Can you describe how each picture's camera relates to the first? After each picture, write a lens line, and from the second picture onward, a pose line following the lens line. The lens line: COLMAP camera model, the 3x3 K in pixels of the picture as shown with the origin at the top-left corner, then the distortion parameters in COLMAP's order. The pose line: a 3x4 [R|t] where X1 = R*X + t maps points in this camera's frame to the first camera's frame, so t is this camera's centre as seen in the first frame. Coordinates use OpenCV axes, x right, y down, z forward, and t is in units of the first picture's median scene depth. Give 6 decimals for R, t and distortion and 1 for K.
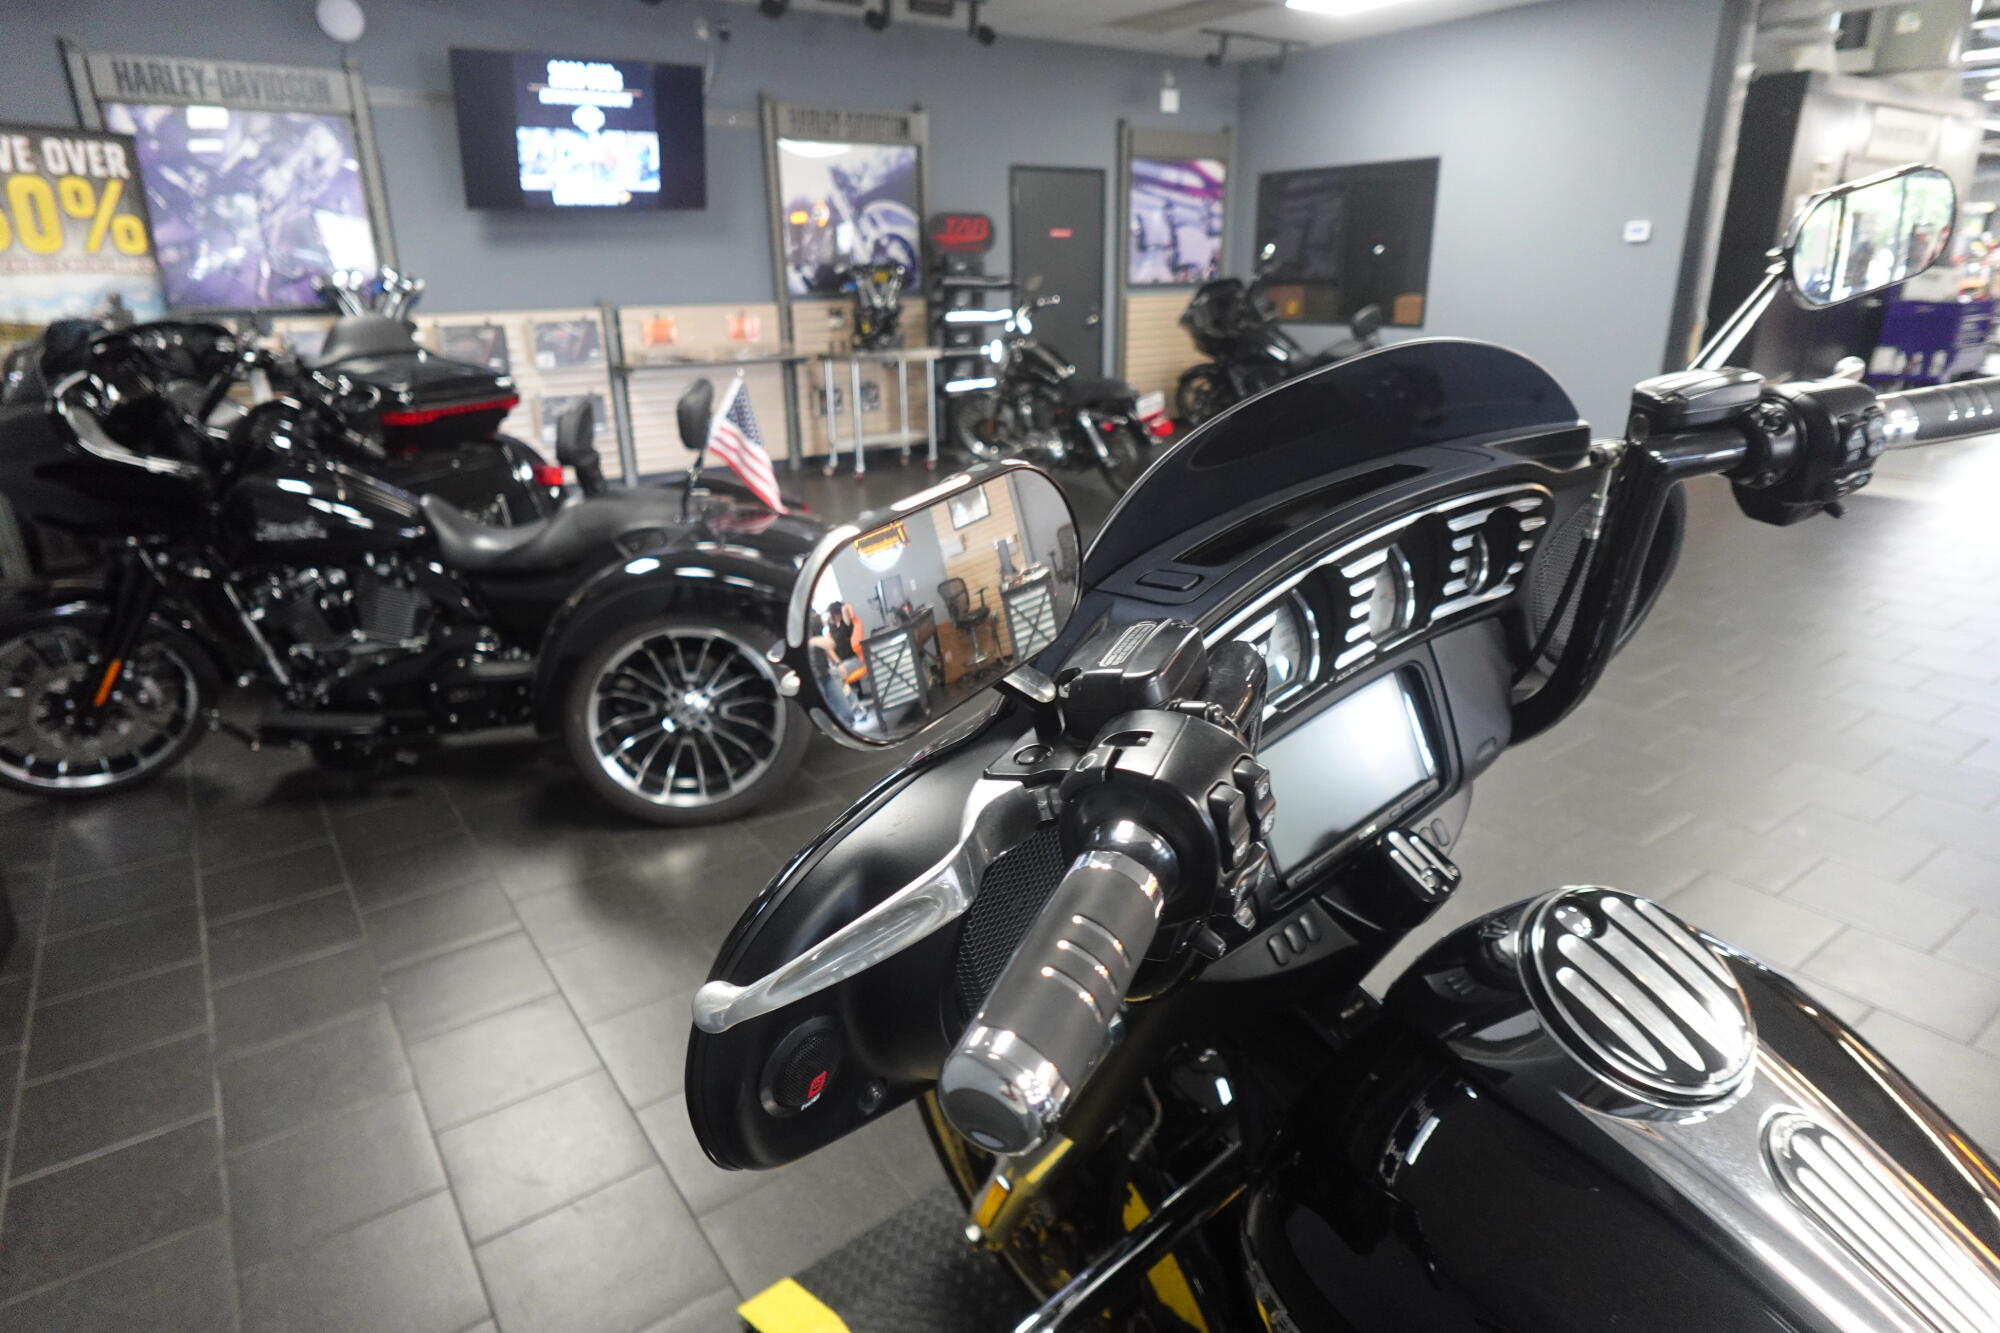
lens RADIAL K [[1138.1, 0, 1001.0], [0, 1138.1, 664.2], [0, 0, 1]] dist [0.006626, -0.004474]
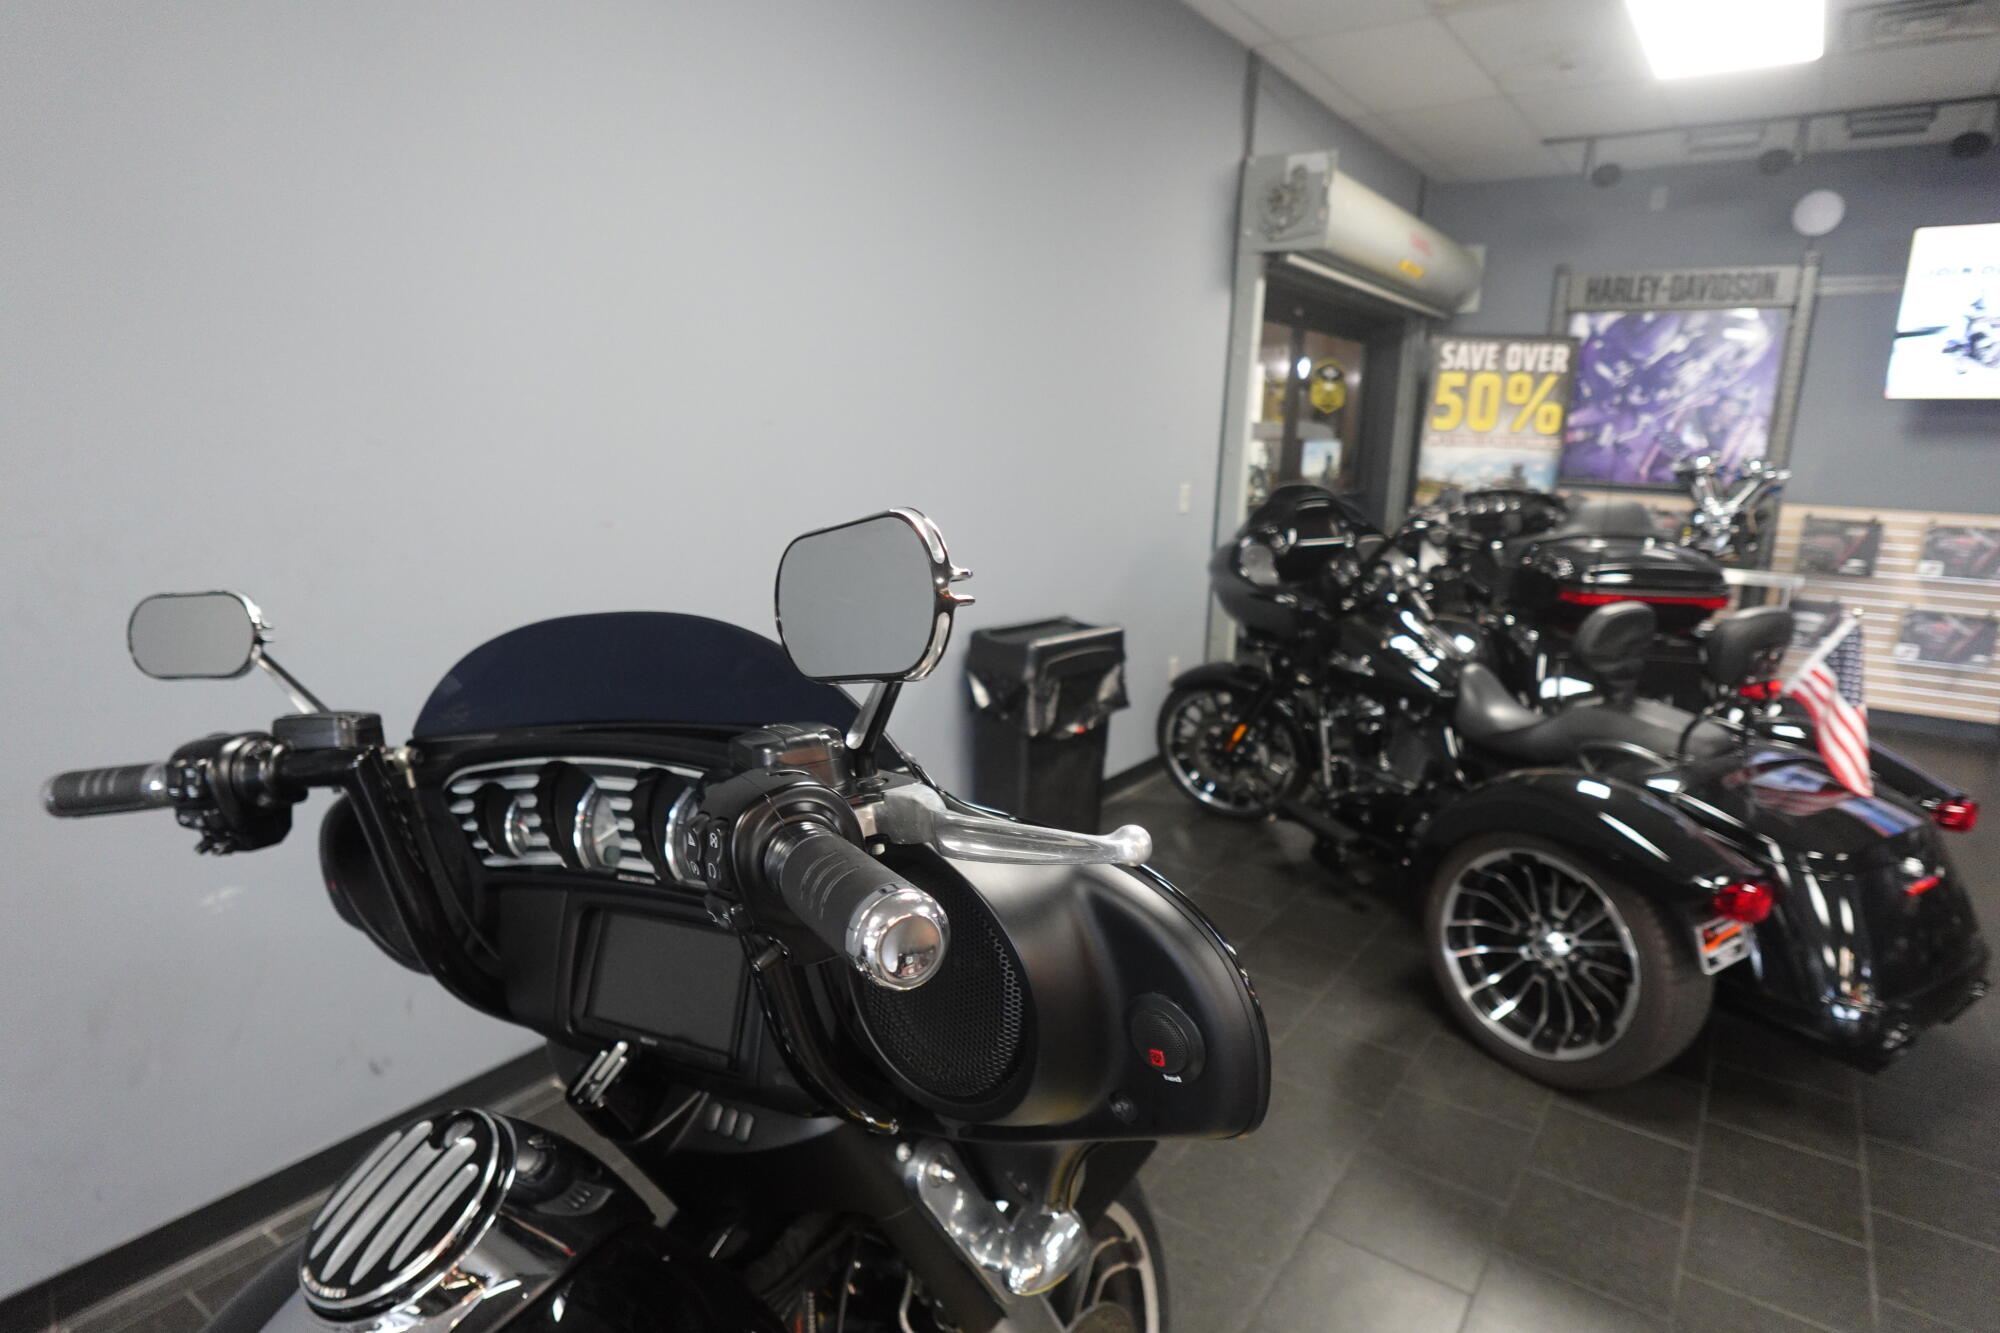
lens RADIAL K [[1138.1, 0, 1000.7], [0, 1138.1, 667.1], [0, 0, 1]] dist [0.006626, -0.004474]
pose [[0.322093, 0.224973, -0.919588, 0.209111], [-0.345707, 0.932224, 0.106977, -0.064697], [0.881330, 0.283452, 0.378038, 0.121228]]
